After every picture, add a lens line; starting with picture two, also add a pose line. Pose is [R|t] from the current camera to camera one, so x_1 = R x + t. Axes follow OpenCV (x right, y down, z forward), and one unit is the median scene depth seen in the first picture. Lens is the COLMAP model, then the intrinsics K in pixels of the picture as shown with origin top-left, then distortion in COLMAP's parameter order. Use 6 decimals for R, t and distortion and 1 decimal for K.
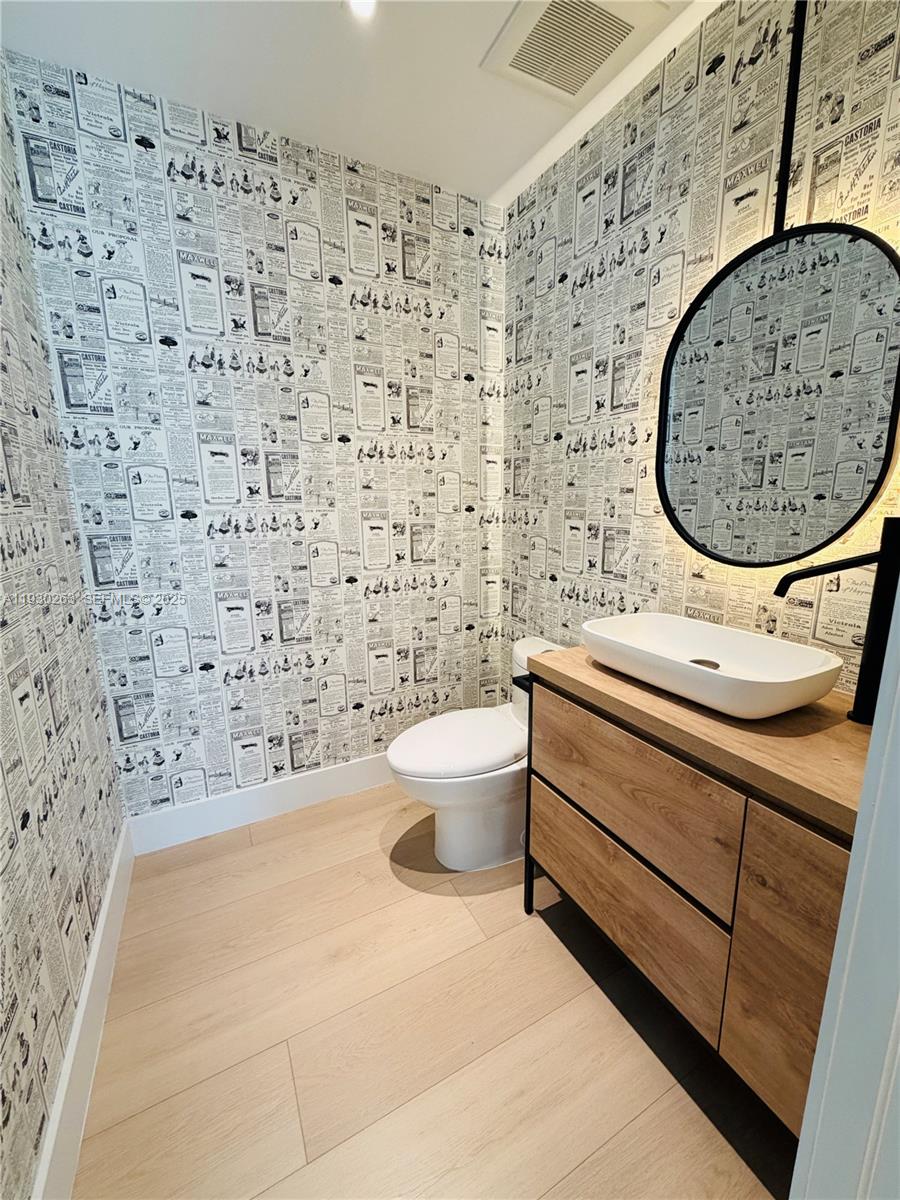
lens RADIAL K [[478.0, 0, 451.5], [0, 478.0, 595.3], [0, 0, 1]] dist [0.000866, -0.000068]
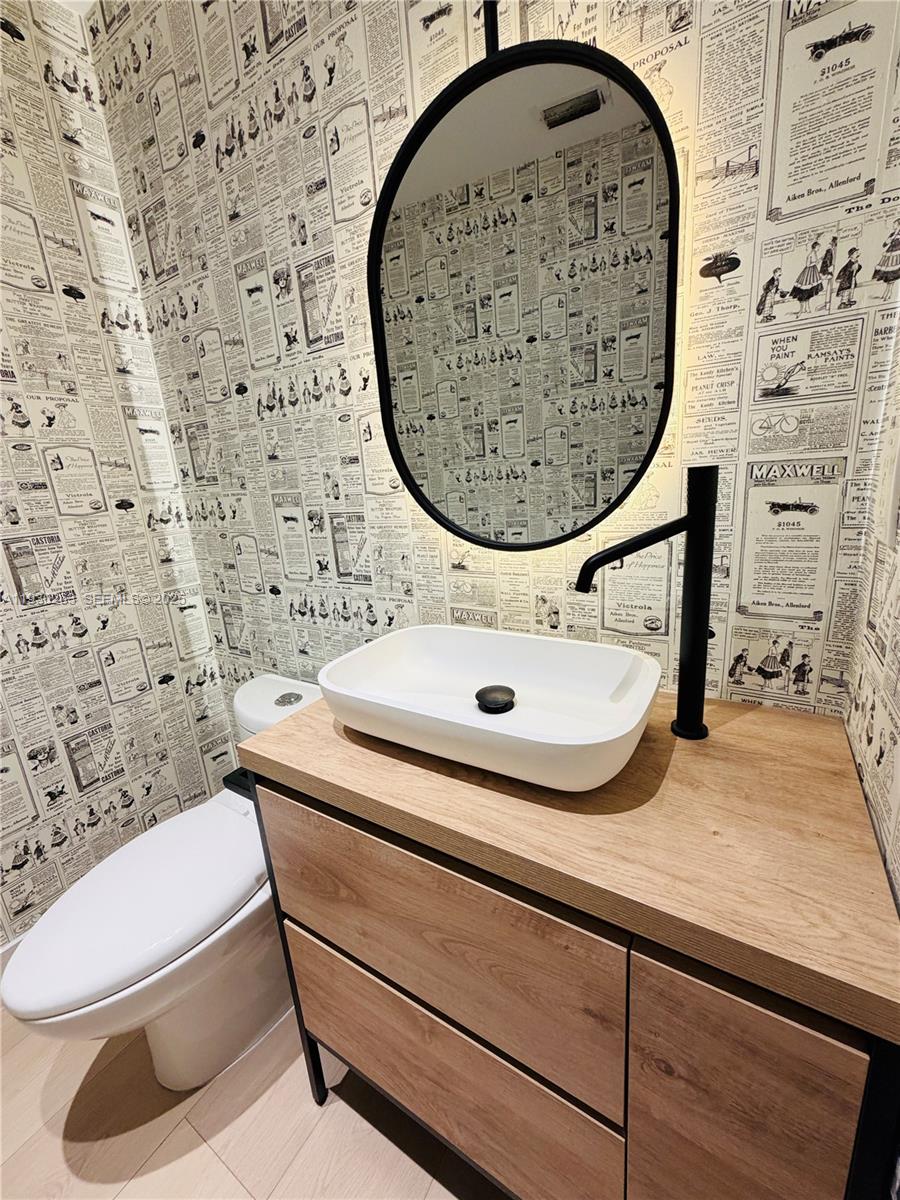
lens RADIAL K [[478.0, 0, 452.1], [0, 478.0, 596.3], [0, 0, 1]] dist [0.000866, -0.000068]
pose [[0.857173, -0.178779, 0.483004, 0.117846], [0.163561, 0.983764, 0.073865, -0.047349], [-0.488368, 0.015685, 0.872497, 0.308969]]
